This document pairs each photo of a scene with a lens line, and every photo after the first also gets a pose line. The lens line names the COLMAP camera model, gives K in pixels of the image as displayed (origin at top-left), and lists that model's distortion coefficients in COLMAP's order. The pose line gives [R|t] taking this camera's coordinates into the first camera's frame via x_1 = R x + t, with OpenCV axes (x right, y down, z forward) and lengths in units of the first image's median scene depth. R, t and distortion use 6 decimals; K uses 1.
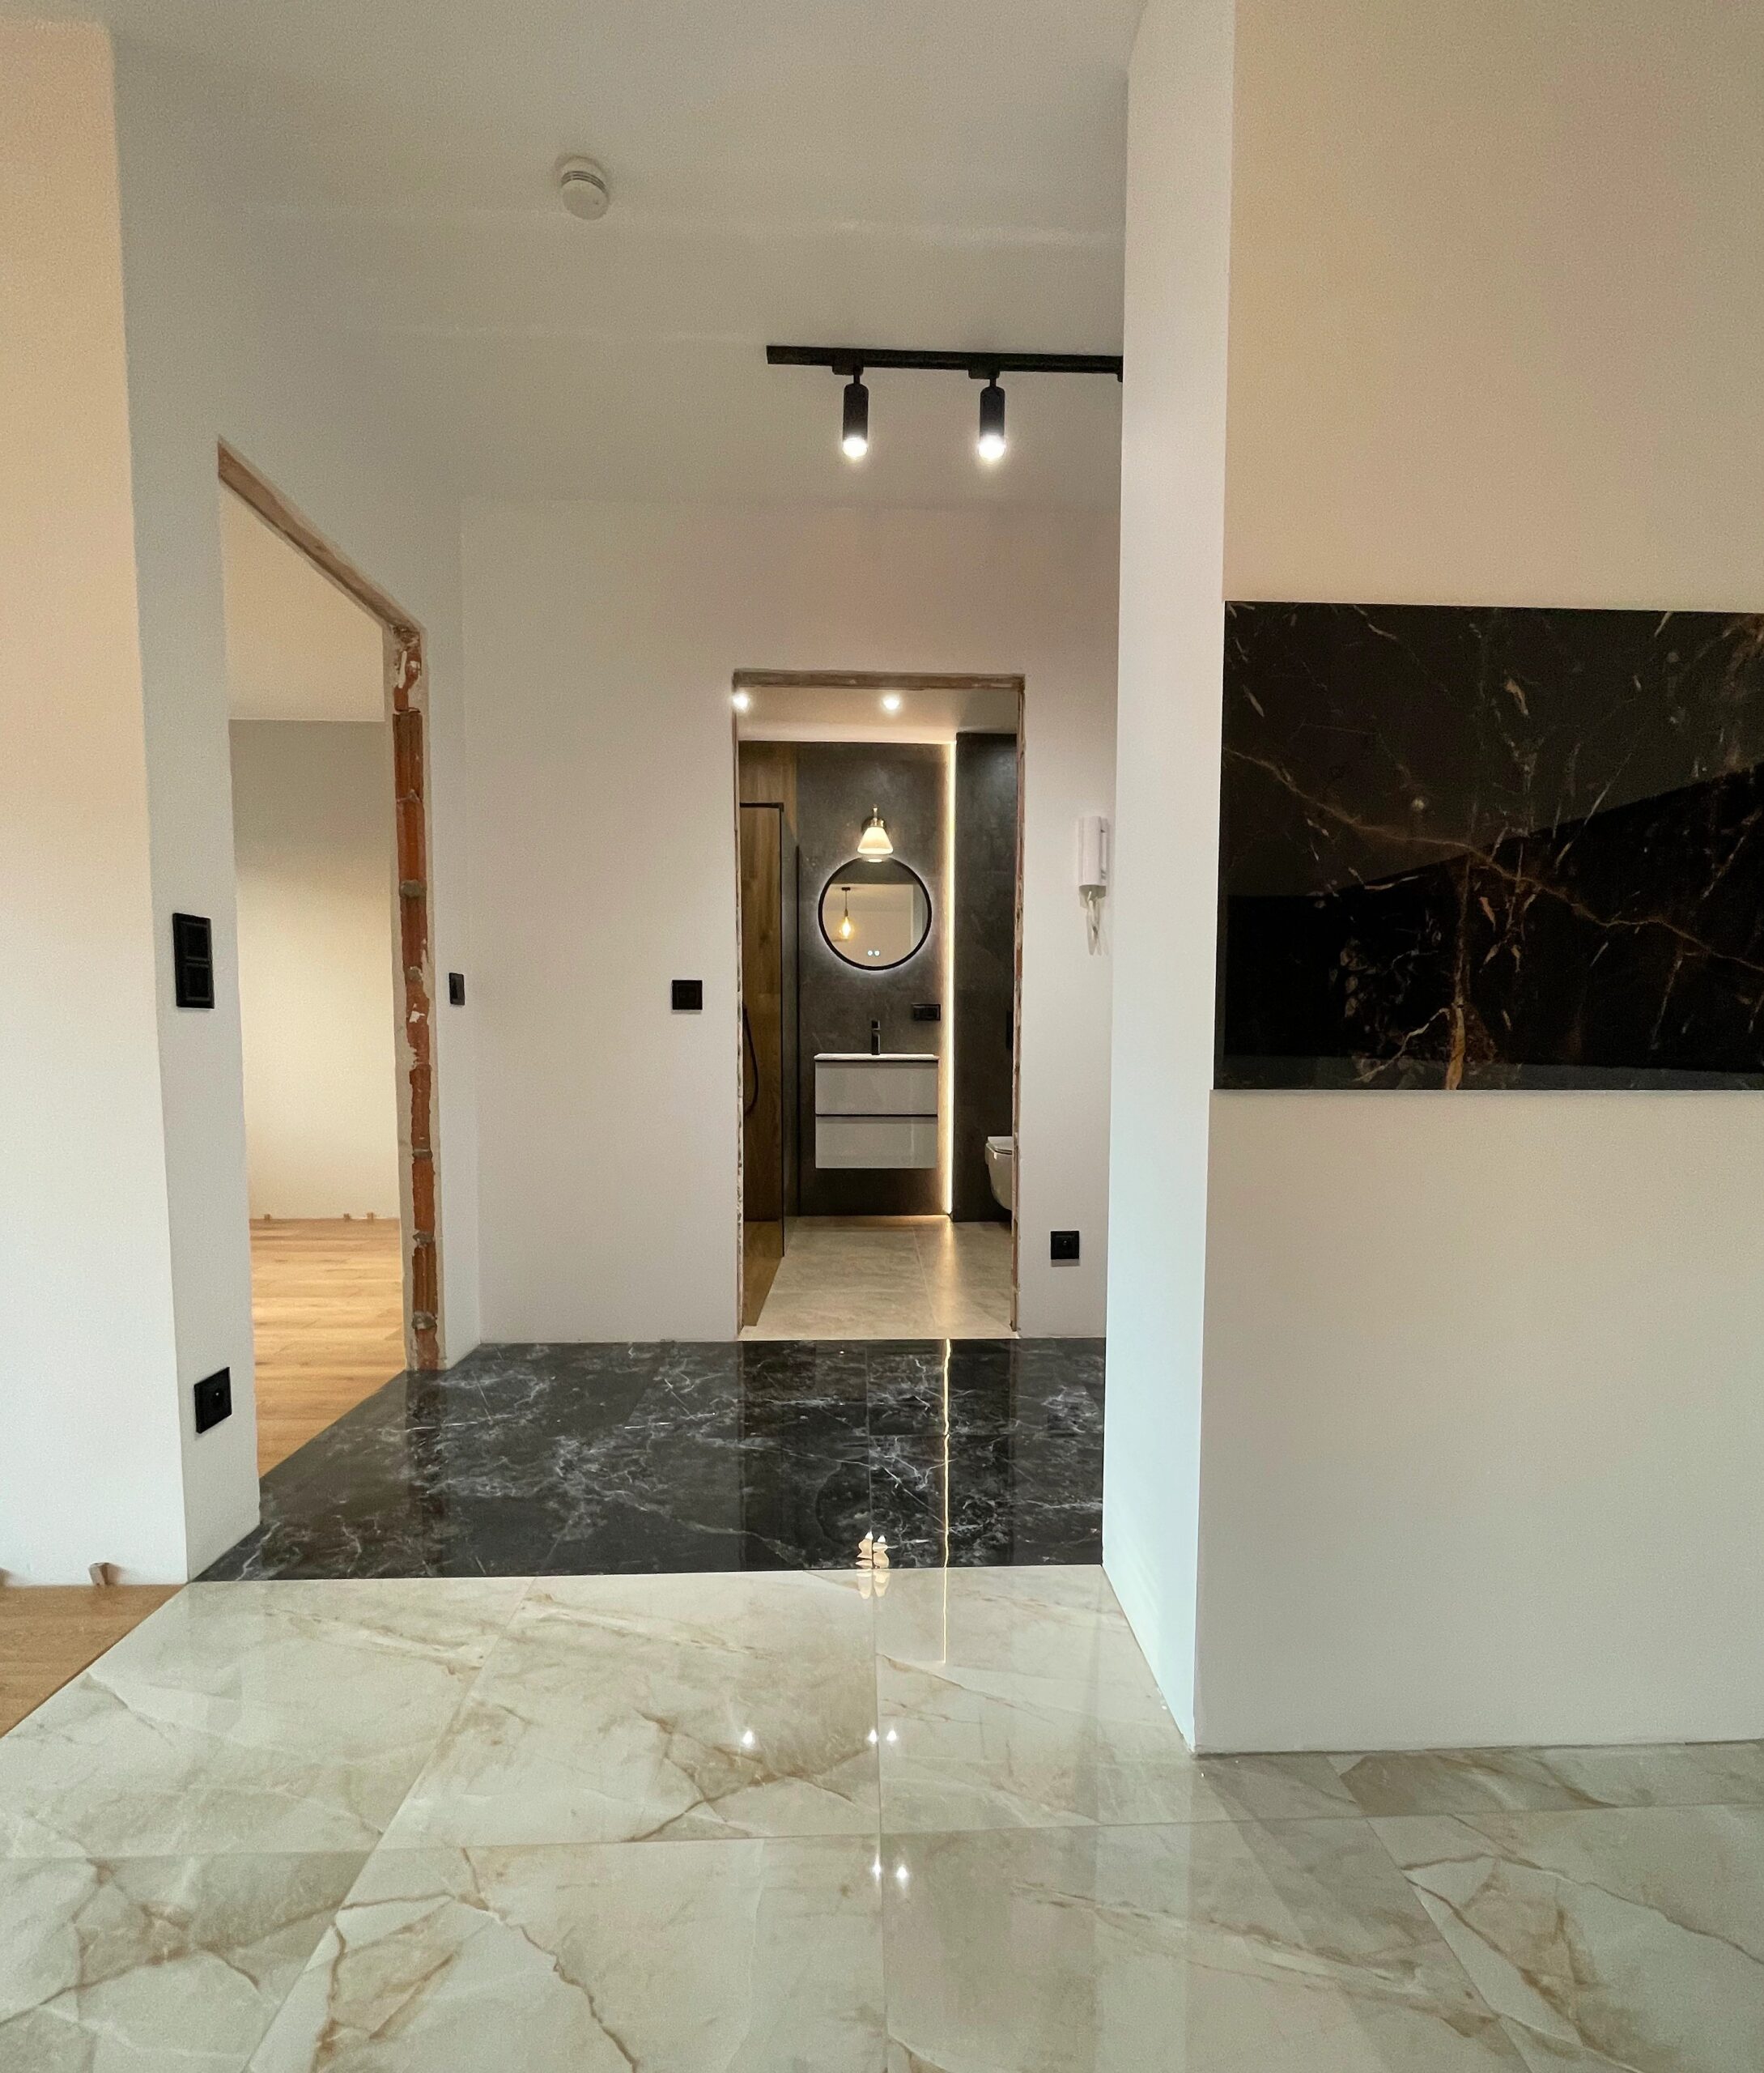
lens RADIAL K [[992.2, 0, 912.5], [0, 992.2, 1107.0], [0, 0, 1]] dist [-0.003329, -0.000178]
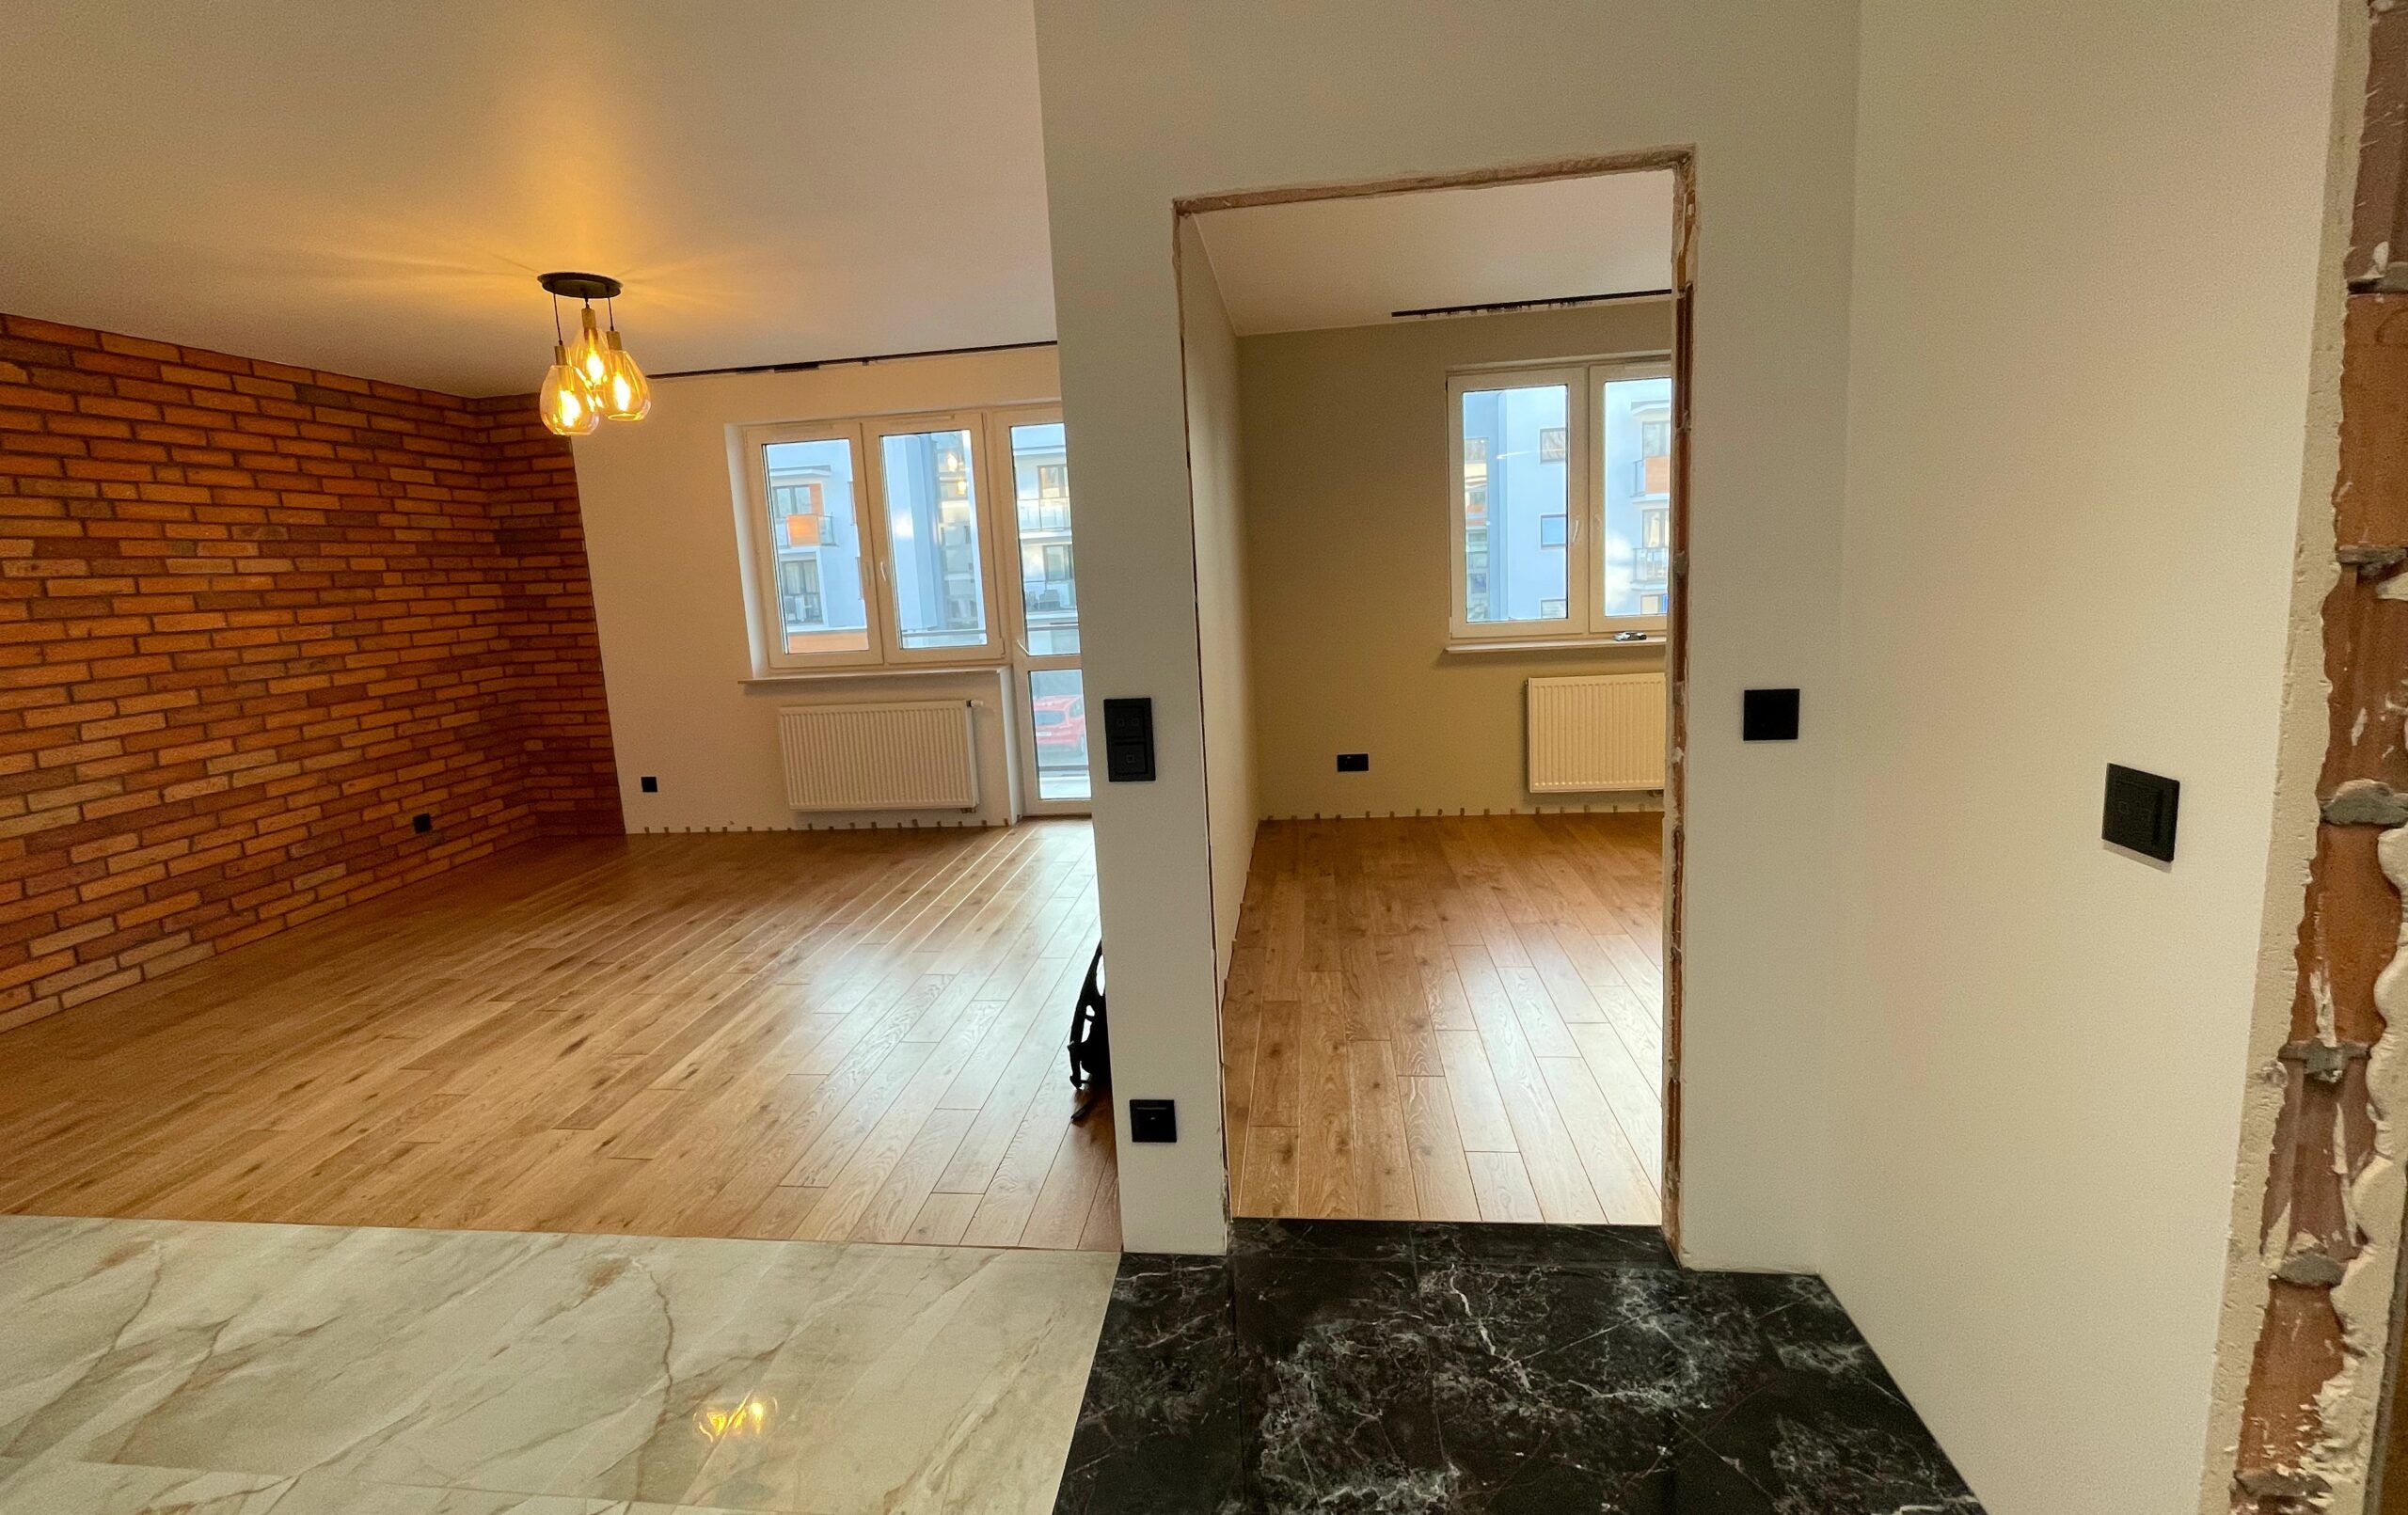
lens RADIAL K [[986.4, 0, 1193.0], [0, 986.4, 695.2], [0, 0, 1]] dist [-0.000643, -0.000590]
pose [[-0.172468, 0.138452, -0.975236, 0.141281], [-0.014964, 0.989590, 0.143137, -0.156384], [0.984902, 0.039280, -0.168600, 0.551983]]
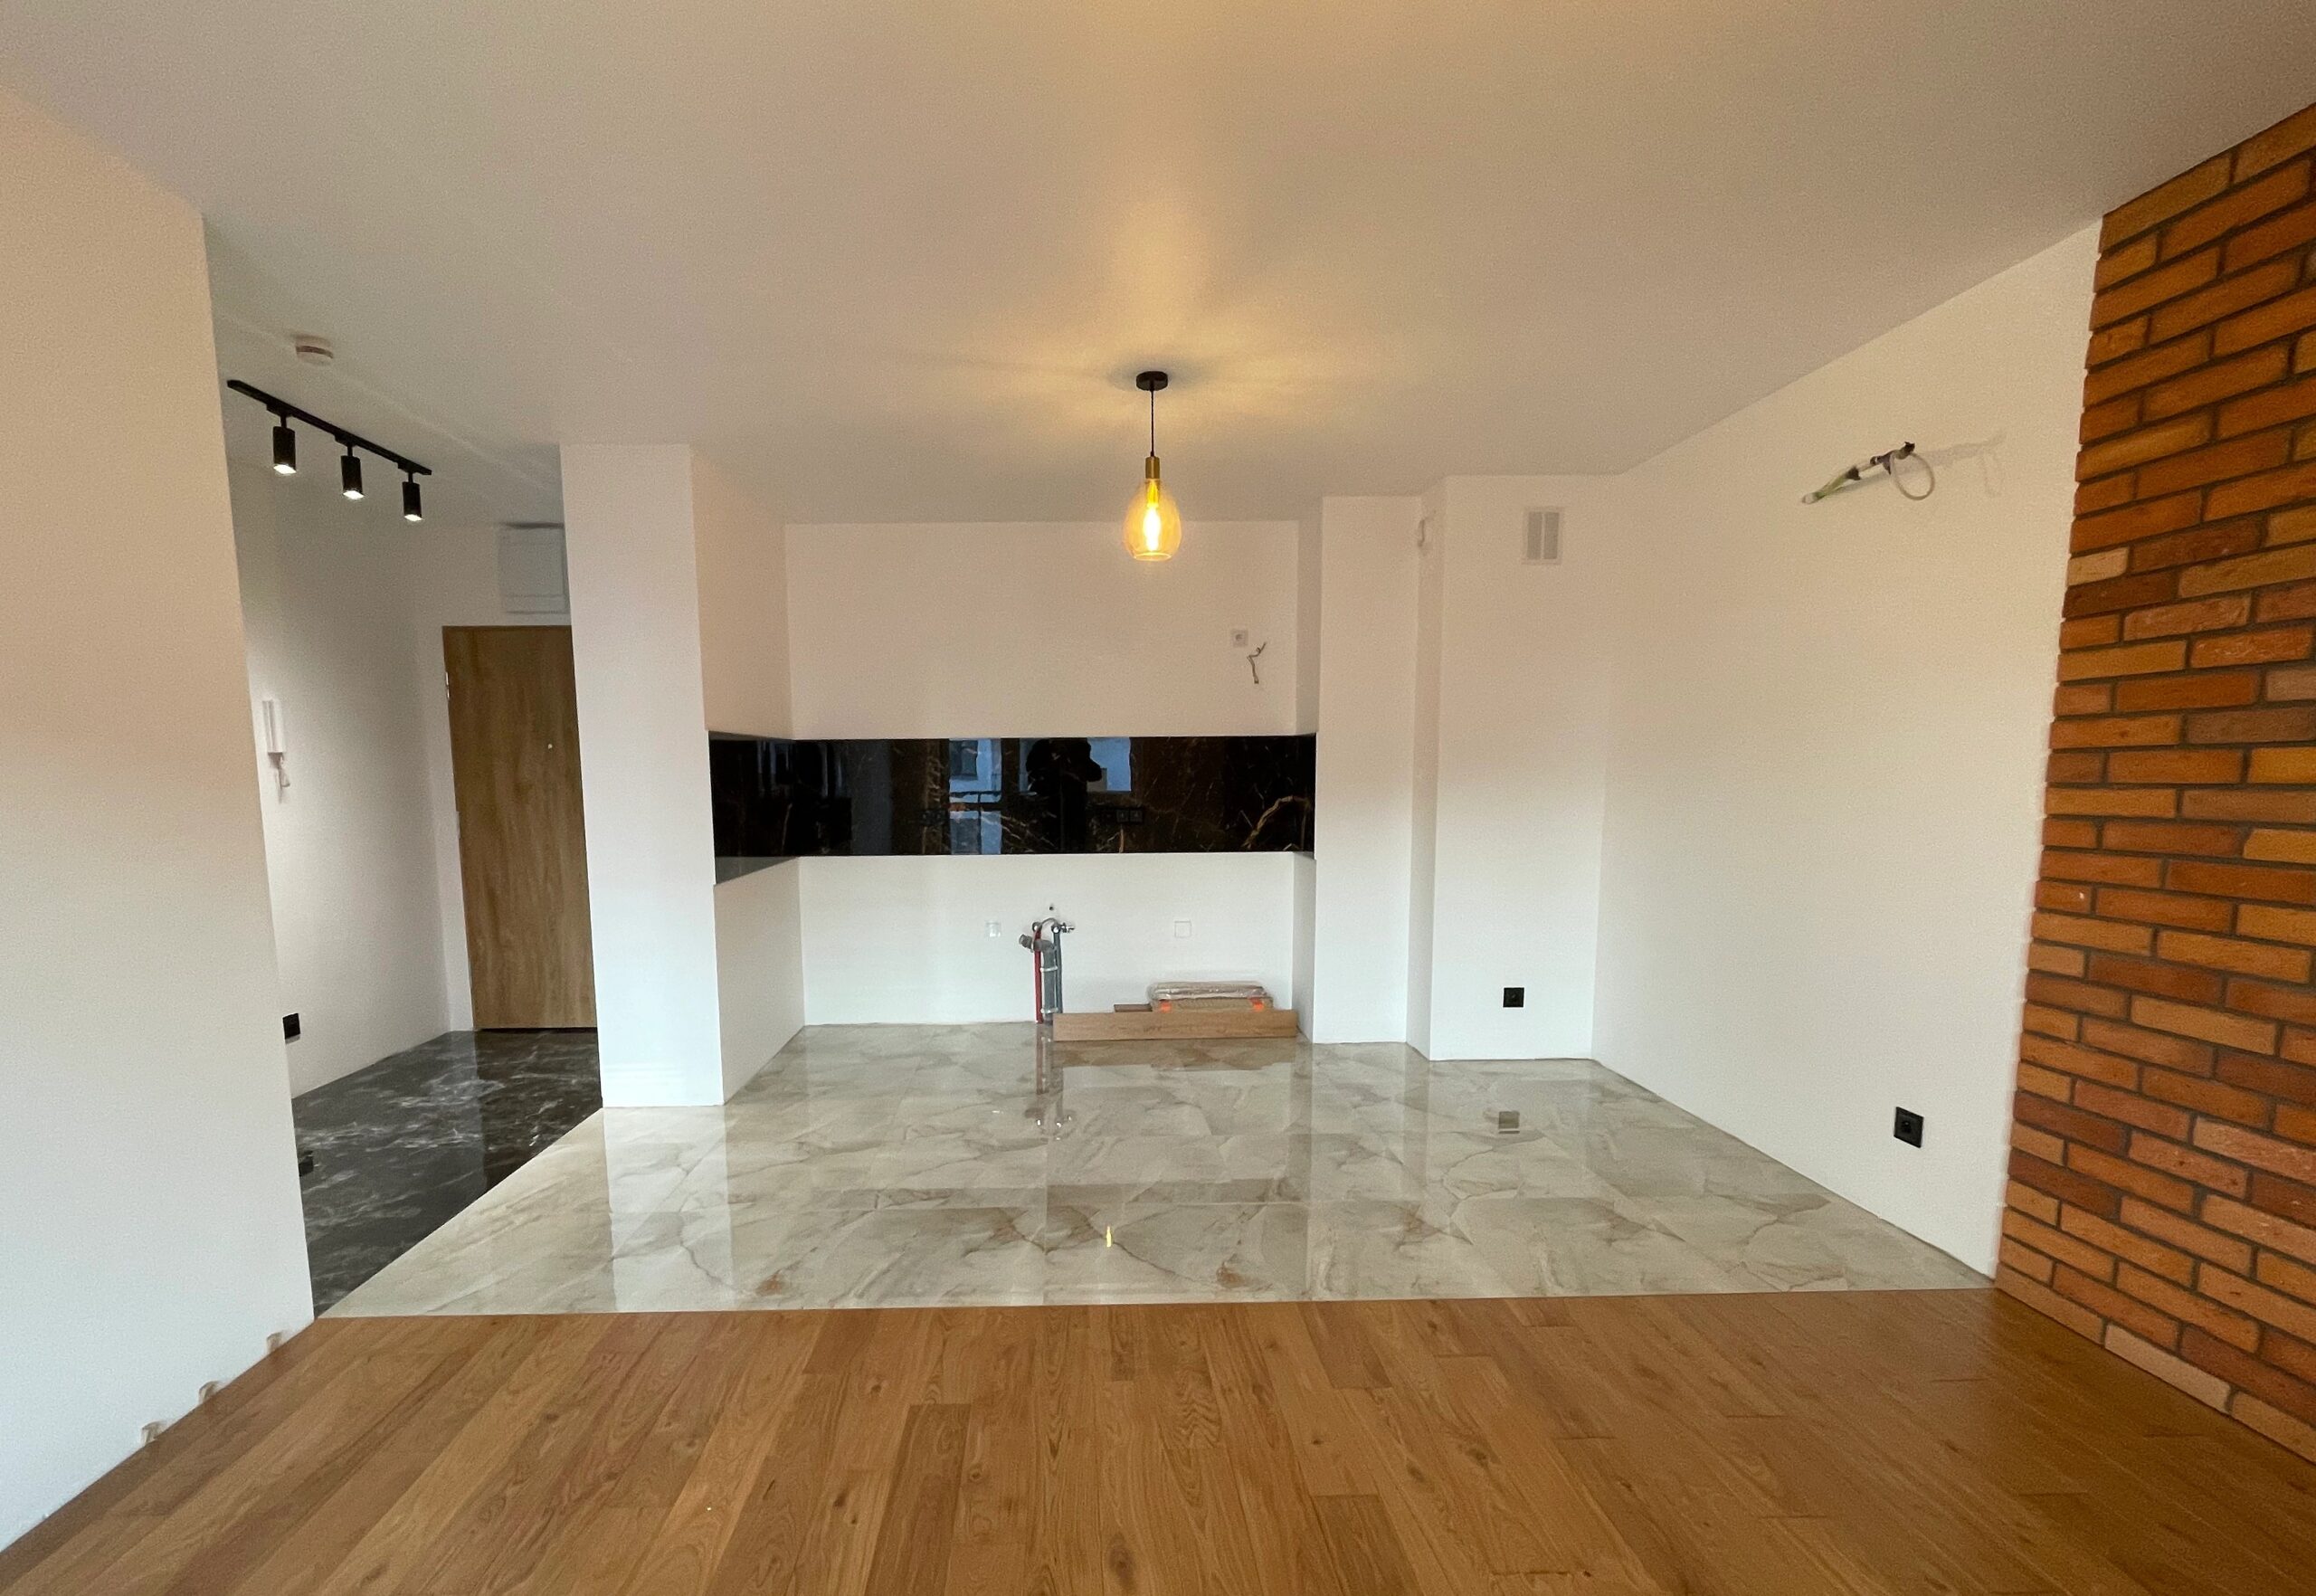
lens RADIAL K [[1041.1, 0, 1082.3], [0, 1041.1, 893.7], [0, 0, 1]] dist [-0.001209, -0.000662]
pose [[0.033891, -0.123254, 0.991796, -0.908774], [0.079225, 0.989575, 0.120271, -0.092234], [-0.996280, 0.074499, 0.043303, -0.082366]]
